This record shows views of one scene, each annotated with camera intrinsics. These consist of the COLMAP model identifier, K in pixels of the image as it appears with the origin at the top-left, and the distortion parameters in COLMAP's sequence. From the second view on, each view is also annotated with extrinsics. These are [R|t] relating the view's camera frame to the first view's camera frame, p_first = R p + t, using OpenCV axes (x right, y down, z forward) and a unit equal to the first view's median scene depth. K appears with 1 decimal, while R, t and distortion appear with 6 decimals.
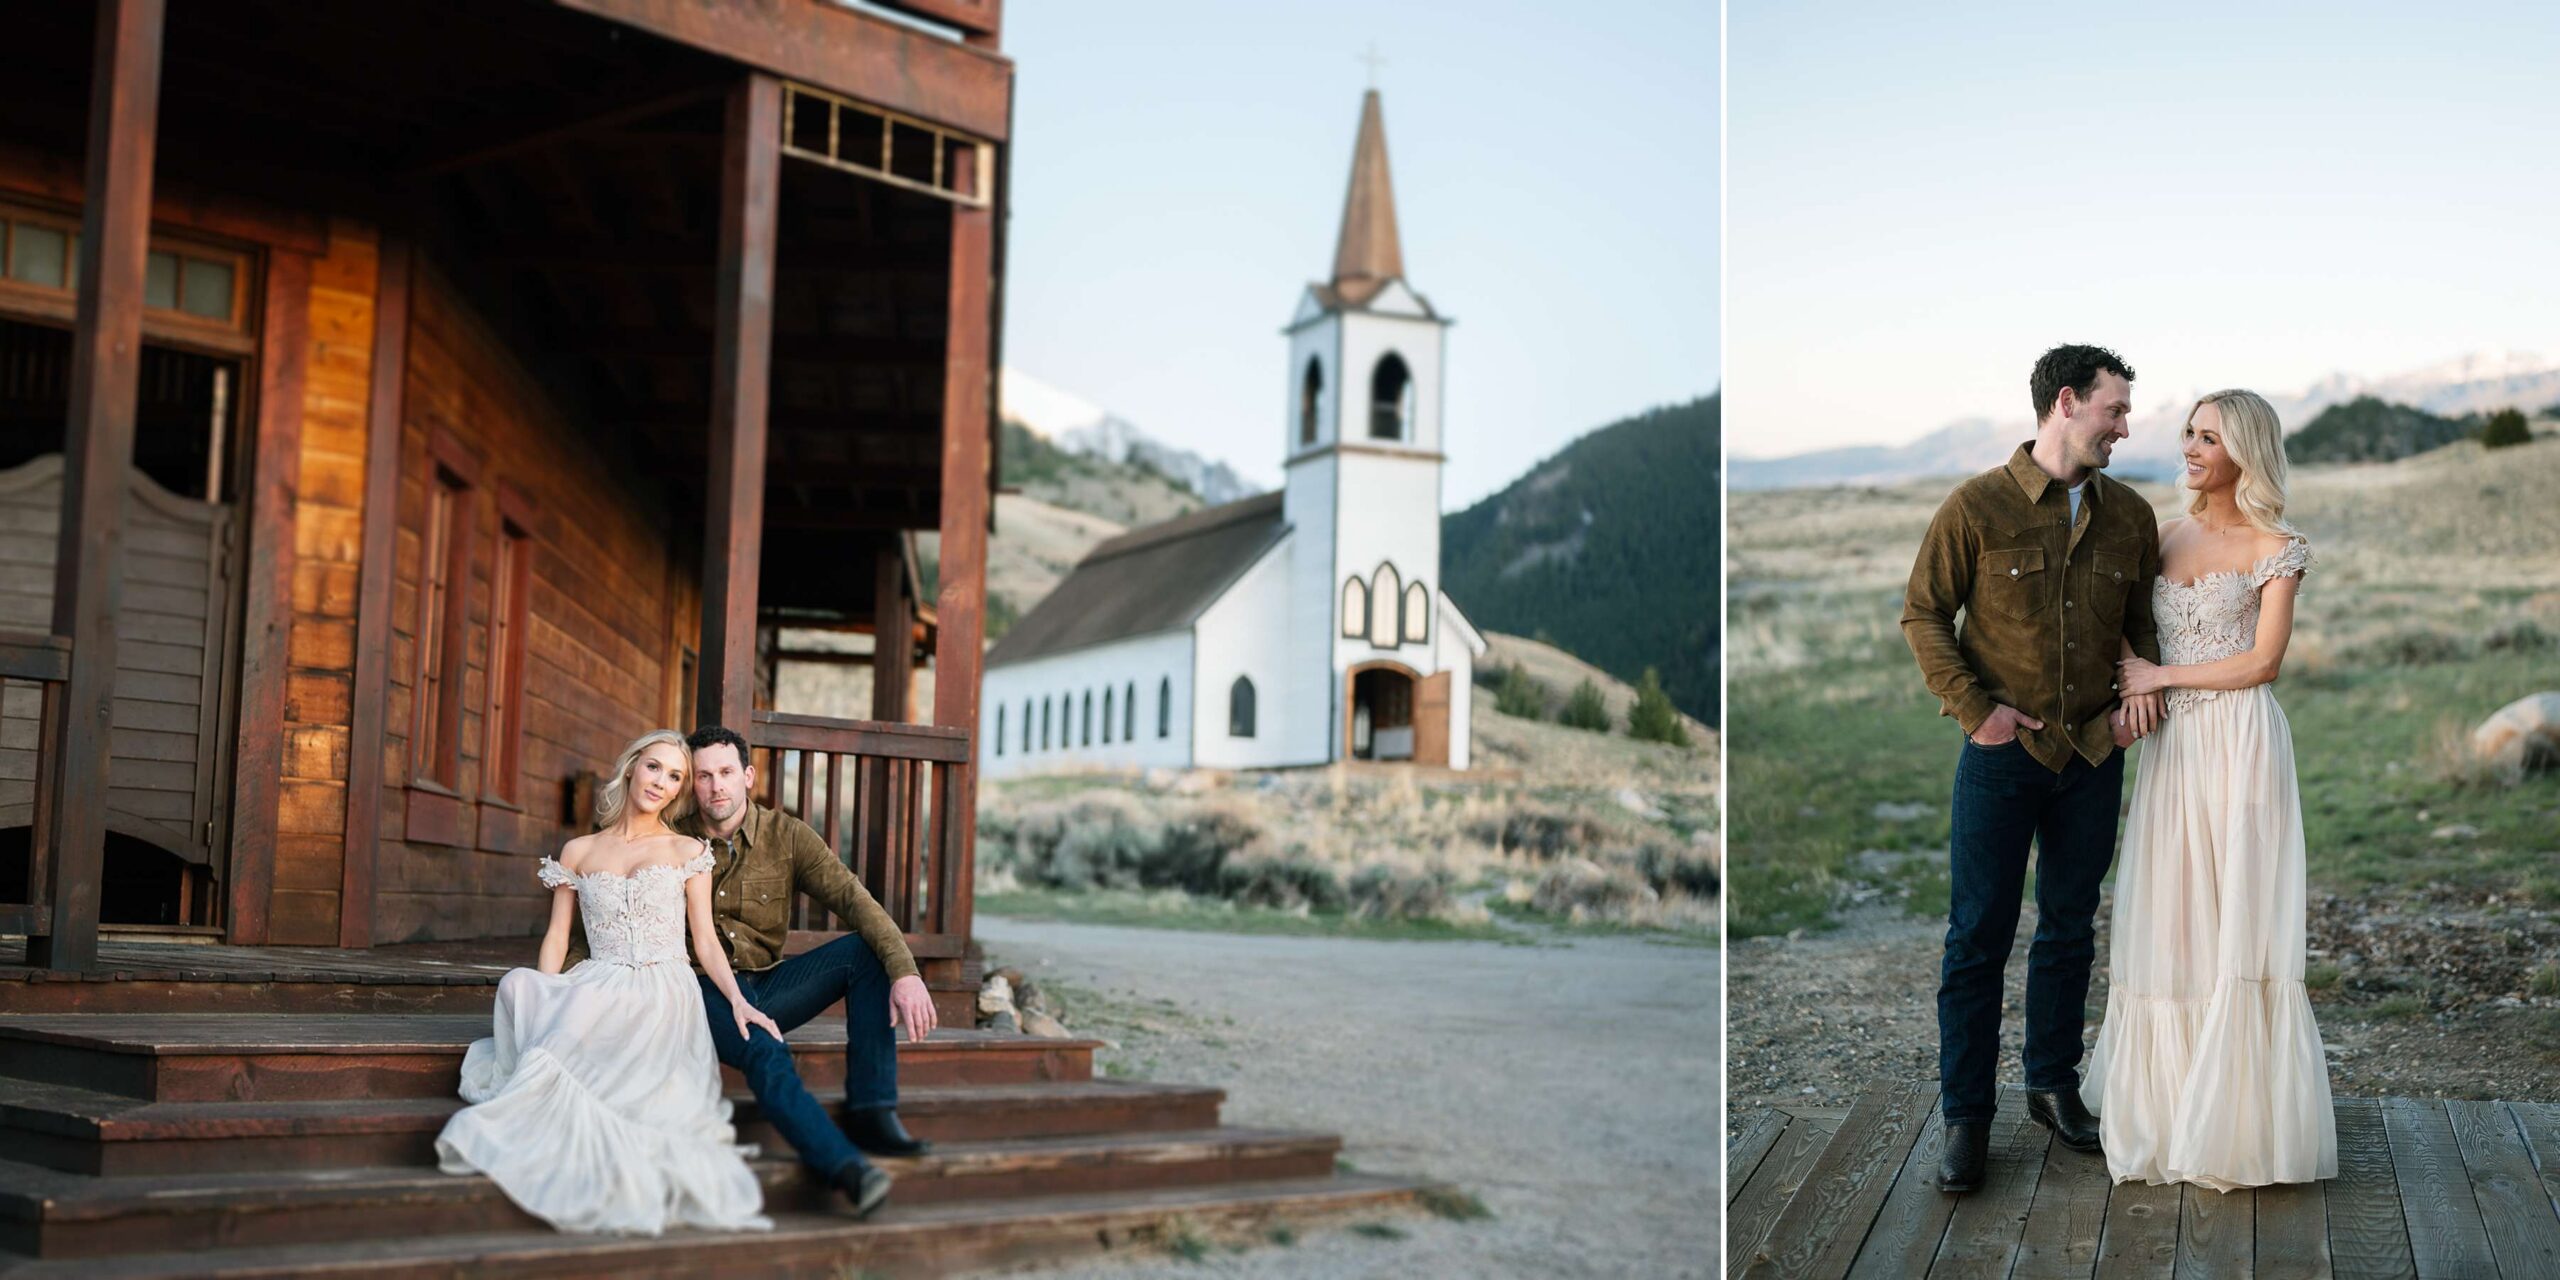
lens RADIAL K [[2714.3, 0, 1280.0], [0, 2714.3, 640.0], [0, 0, 1]] dist [-0.006141, 0.010830]
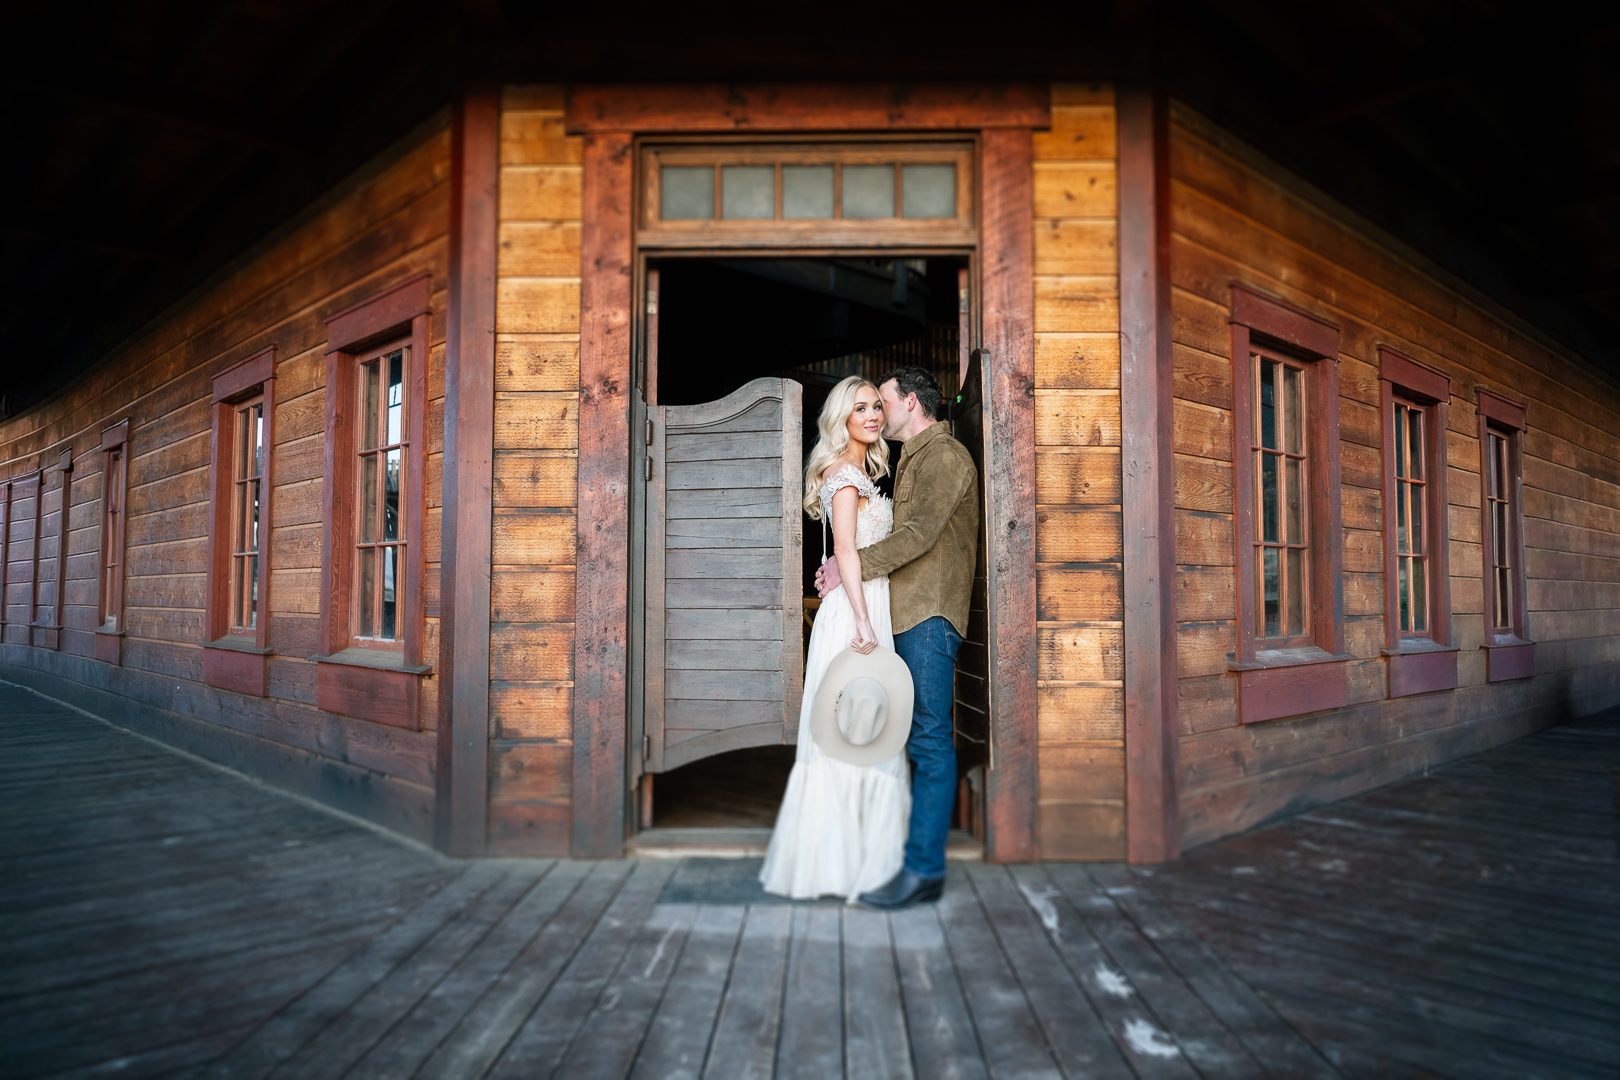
lens RADIAL K [[1072.8, 0, 859.9], [0, 1072.8, 531.7], [0, 0, 1]] dist [-0.003408, -0.000695]
pose [[0.615419, -0.072601, -0.784850, -0.109094], [0.096176, 0.995225, -0.016648, -0.000946], [0.782311, -0.065238, 0.619463, 0.709600]]
